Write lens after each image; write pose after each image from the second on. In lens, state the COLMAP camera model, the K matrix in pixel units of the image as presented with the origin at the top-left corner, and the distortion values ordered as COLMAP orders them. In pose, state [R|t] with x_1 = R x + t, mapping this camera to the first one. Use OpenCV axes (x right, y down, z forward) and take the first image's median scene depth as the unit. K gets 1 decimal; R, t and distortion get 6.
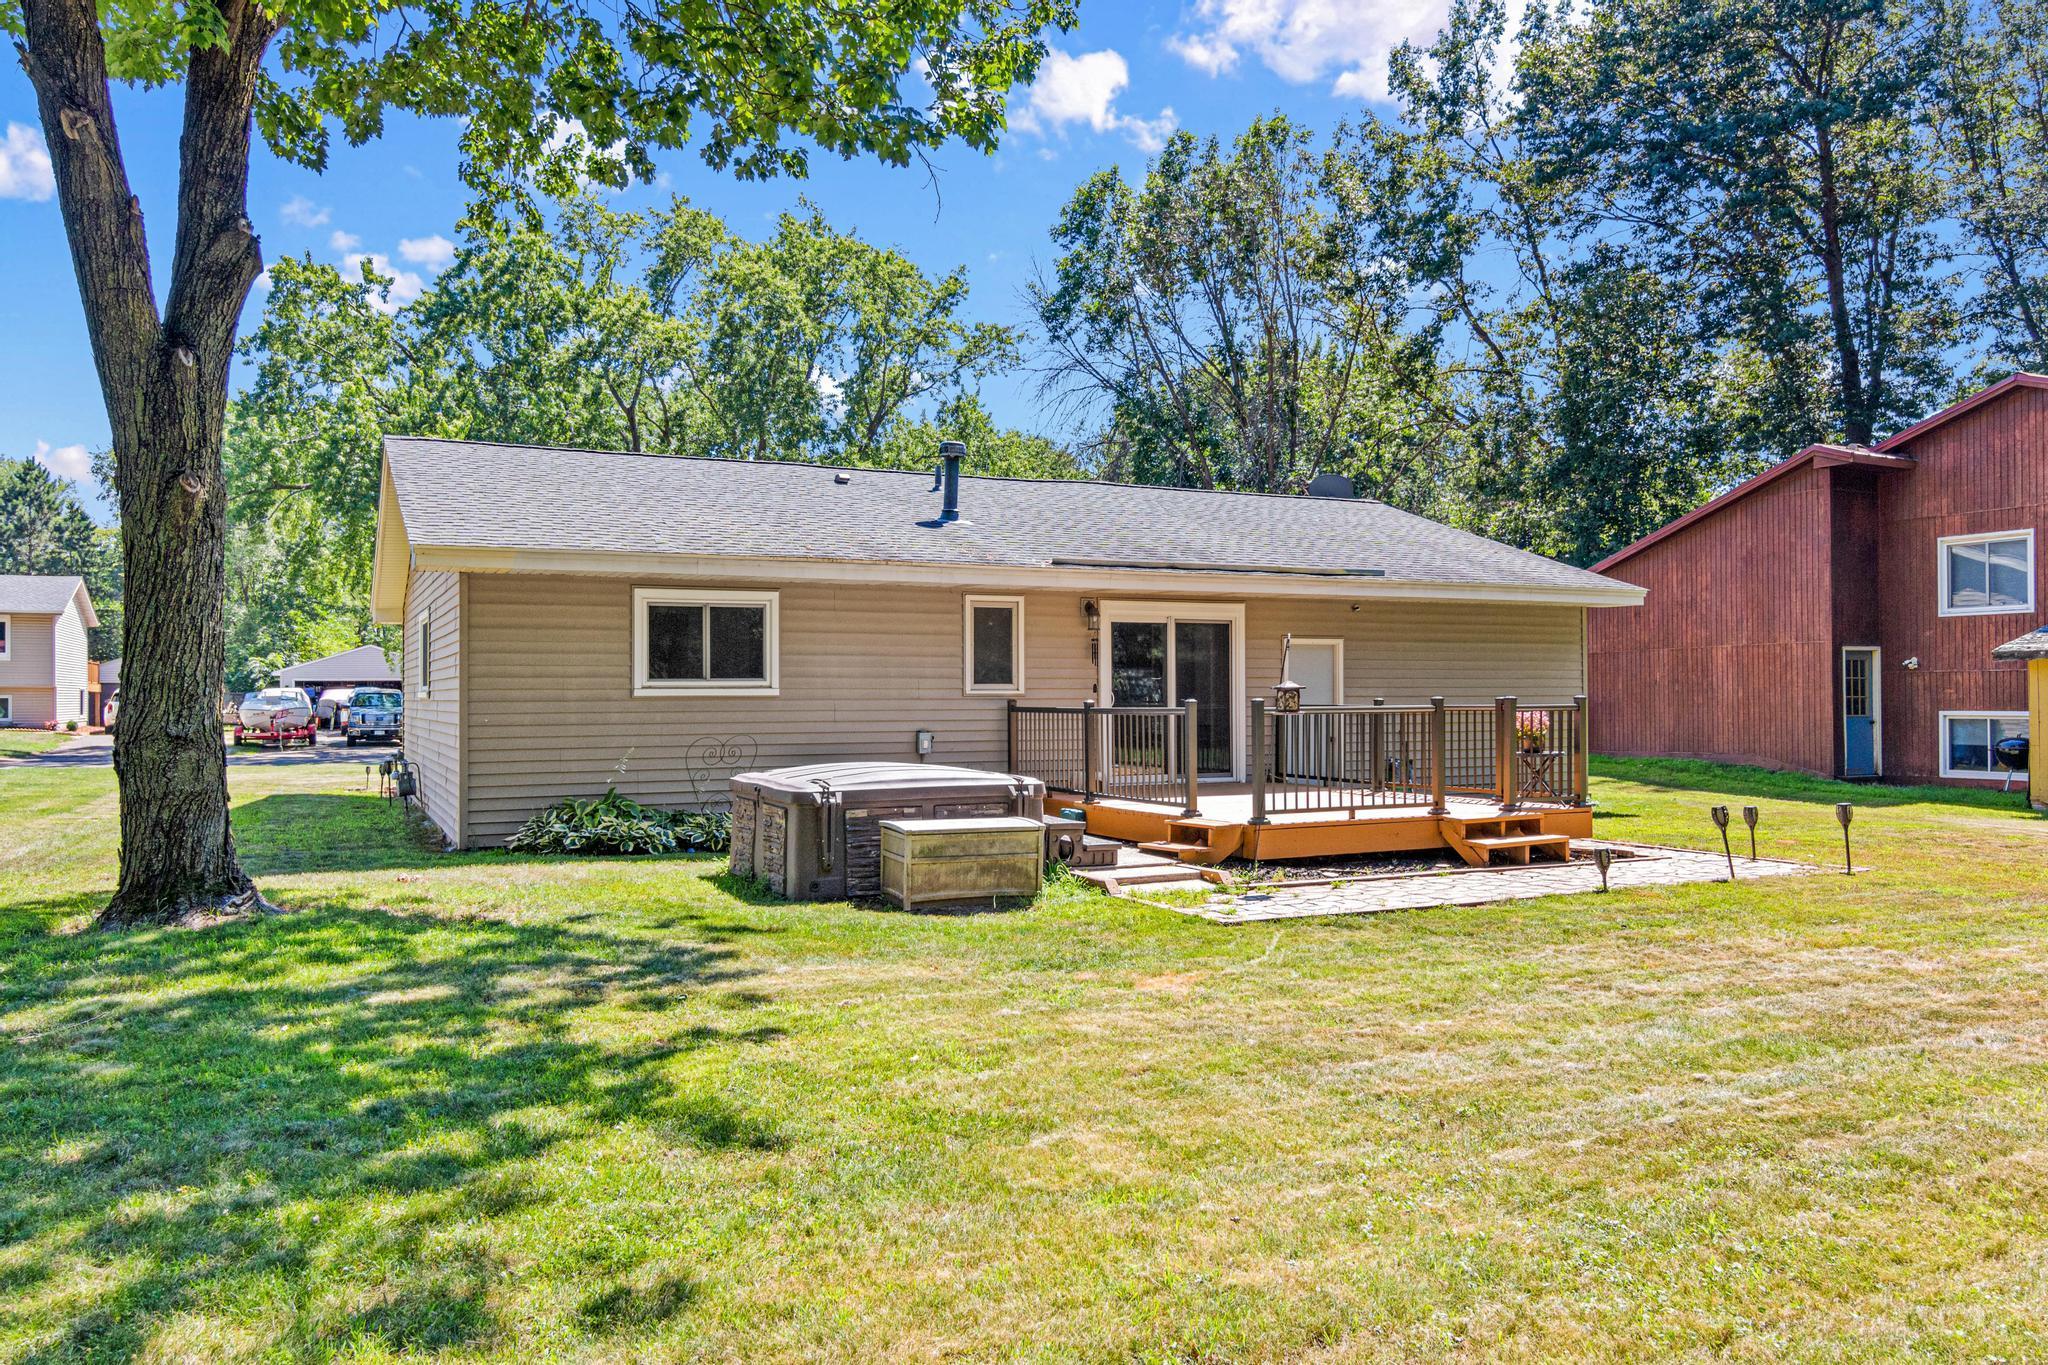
lens RADIAL K [[1520.5, 0, 1024.0], [0, 1520.5, 682.5], [0, 0, 1]] dist [-0.000539, 0.002319]
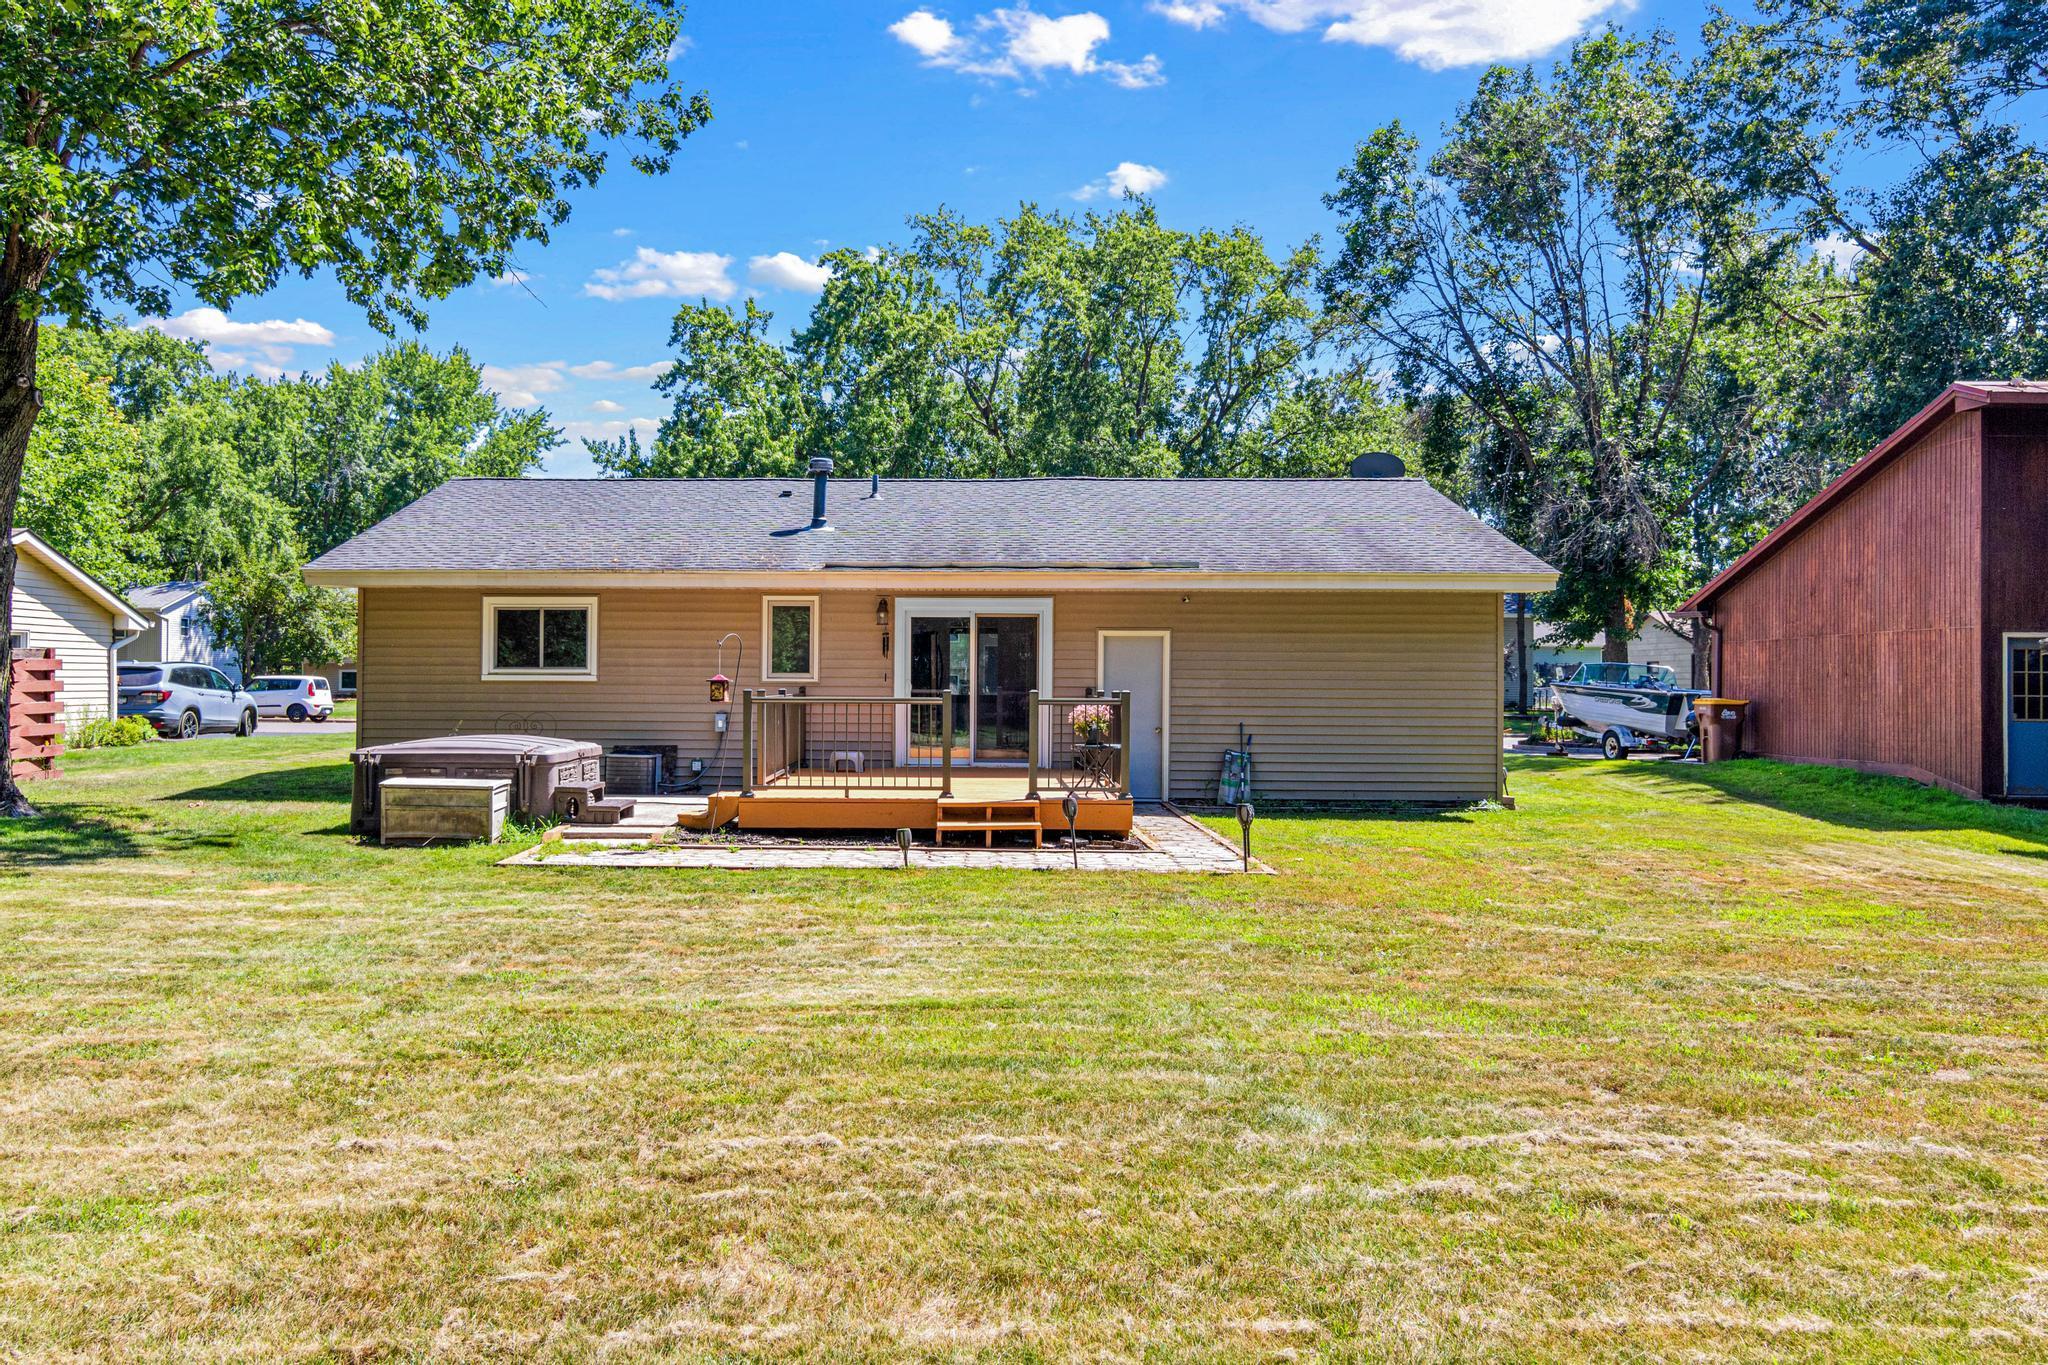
lens RADIAL K [[1561.8, 0, 905.4], [0, 1561.8, 680.4], [0, 0, 1]] dist [0.000108, 0.002233]
pose [[0.881980, 0.011254, -0.471152, 0.576334], [-0.005416, 0.999891, 0.013746, -0.009330], [0.471255, -0.009572, 0.881945, 0.001006]]
